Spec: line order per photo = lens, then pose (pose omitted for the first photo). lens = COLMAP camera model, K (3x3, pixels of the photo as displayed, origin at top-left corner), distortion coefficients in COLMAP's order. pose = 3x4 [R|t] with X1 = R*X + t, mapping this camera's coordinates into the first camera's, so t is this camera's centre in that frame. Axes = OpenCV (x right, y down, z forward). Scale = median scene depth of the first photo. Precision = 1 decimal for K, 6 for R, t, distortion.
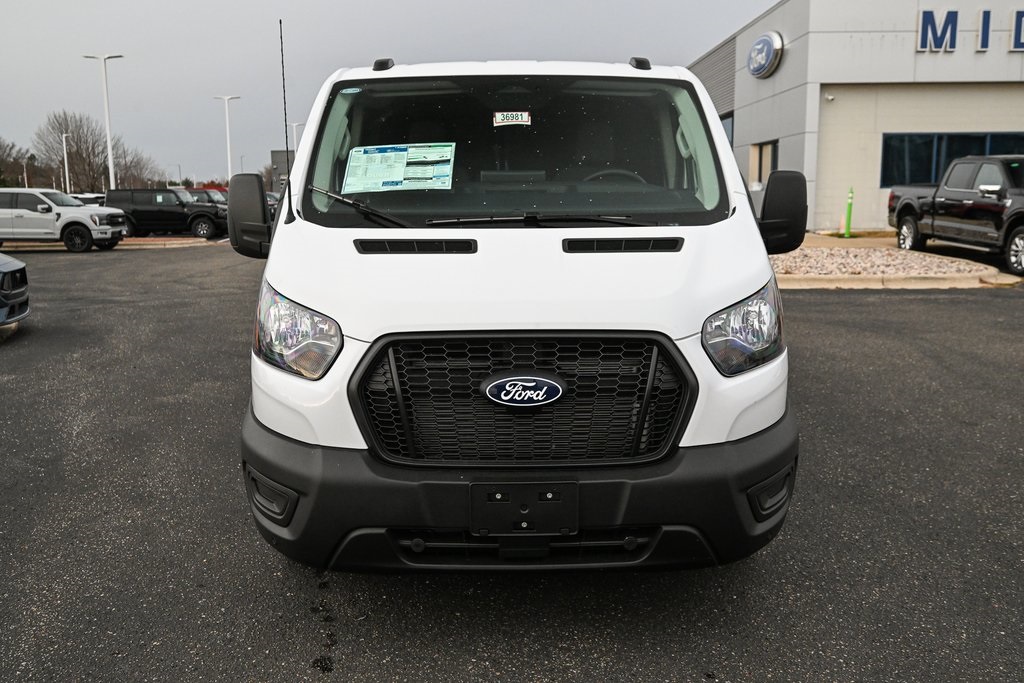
lens RADIAL K [[858.9, 0, 512.0], [0, 858.9, 341.5], [0, 0, 1]] dist [-0.001498, 0.005031]
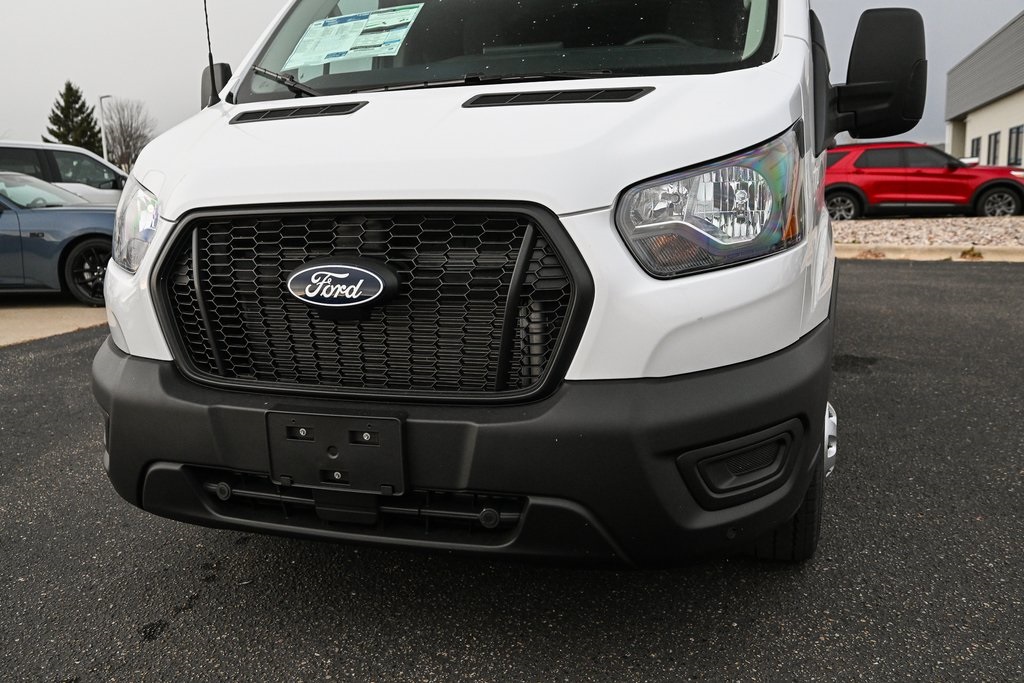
lens RADIAL K [[858.9, 0, 512.0], [0, 858.9, 341.5], [0, 0, 1]] dist [-0.001498, 0.005031]
pose [[0.945711, 0.039179, -0.322639, 0.369066], [-0.035440, 0.999219, 0.017457, 0.083666], [0.323071, -0.005074, 0.946361, 0.368717]]
